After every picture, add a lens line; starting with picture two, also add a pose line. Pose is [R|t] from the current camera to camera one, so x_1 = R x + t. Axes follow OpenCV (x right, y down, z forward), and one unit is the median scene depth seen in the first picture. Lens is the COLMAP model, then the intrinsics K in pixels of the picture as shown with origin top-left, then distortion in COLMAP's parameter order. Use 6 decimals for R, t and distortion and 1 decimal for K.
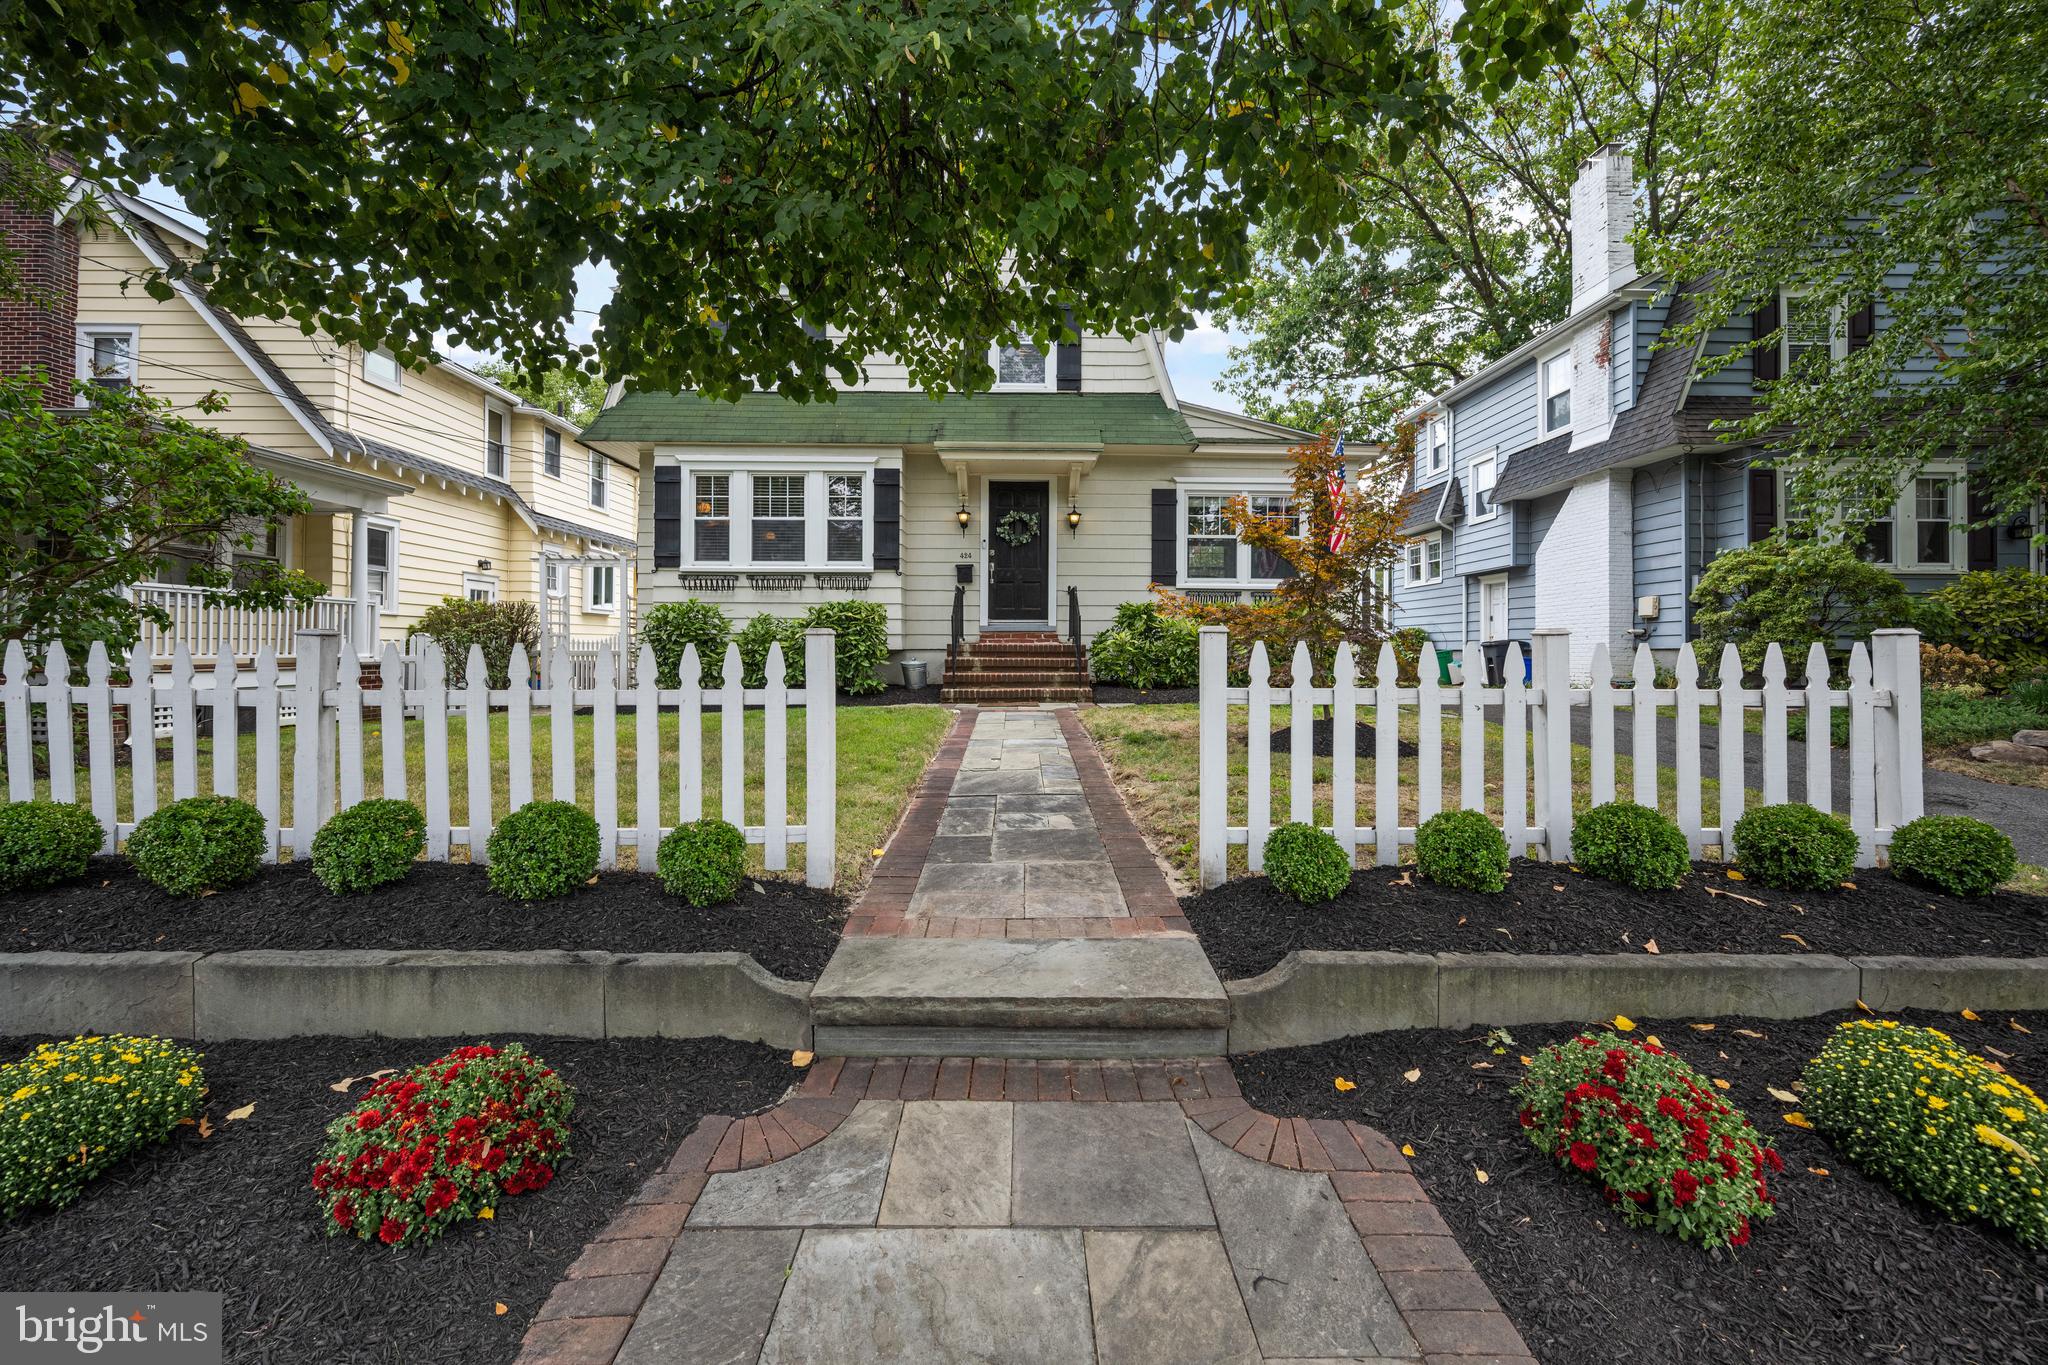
lens RADIAL K [[813.3, 0, 1028.8], [0, 813.3, 671.9], [0, 0, 1]] dist [-0.002044, 0.000277]
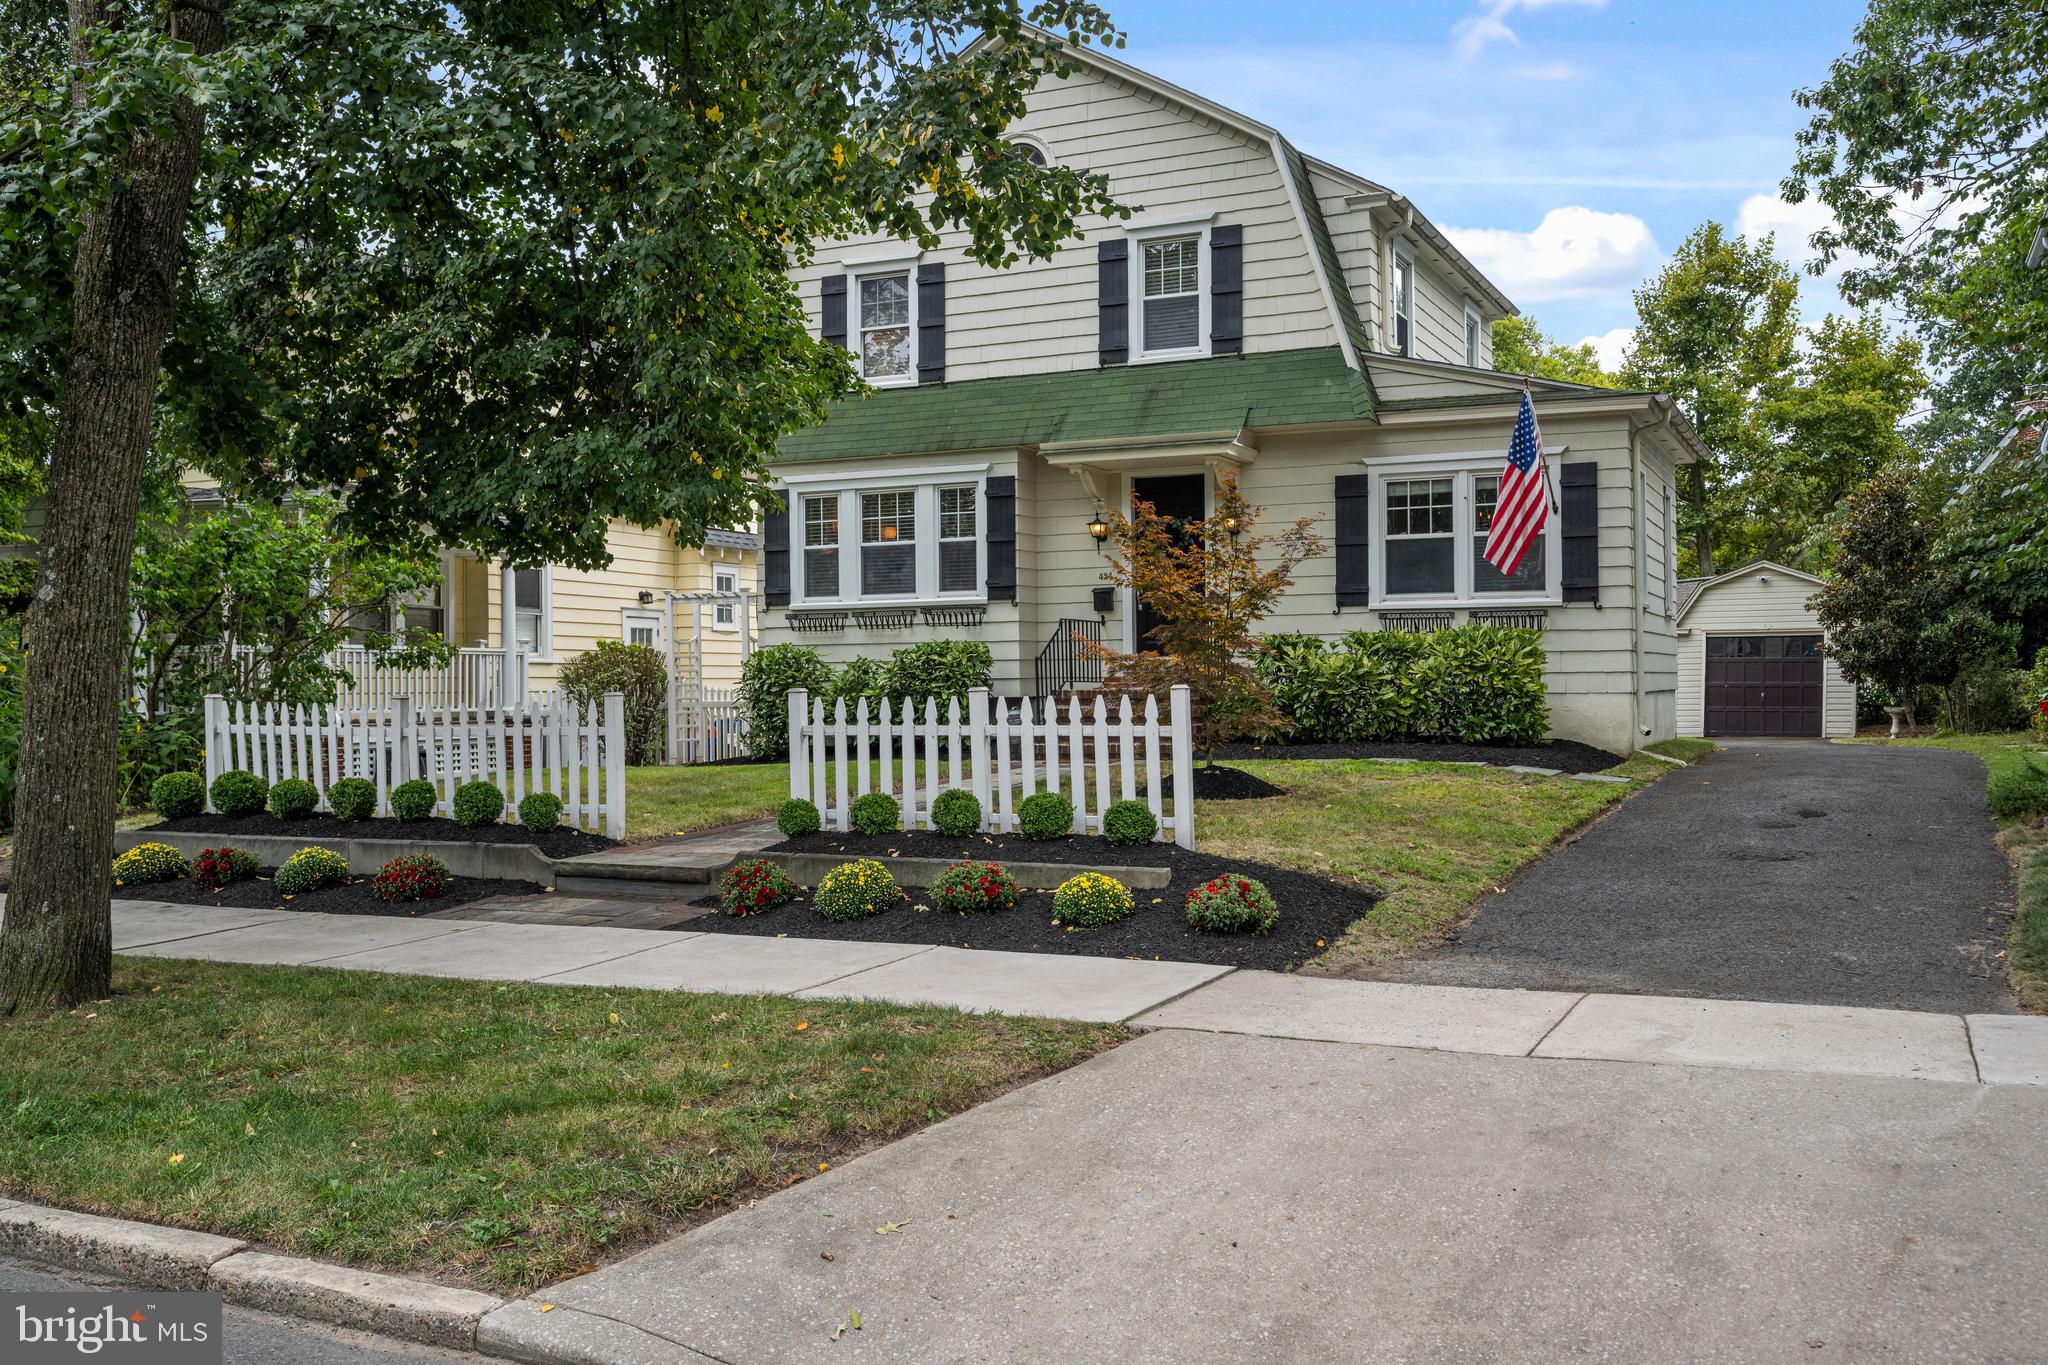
lens RADIAL K [[1756.1, 0, 1060.4], [0, 1756.1, 750.1], [0, 0, 1]] dist [-0.002363, -0.001851]
pose [[0.903608, 0.002406, -0.428354, 0.633763], [0.000358, 0.999980, 0.006373, 0.014093], [0.428360, -0.005912, 0.903589, -0.569784]]
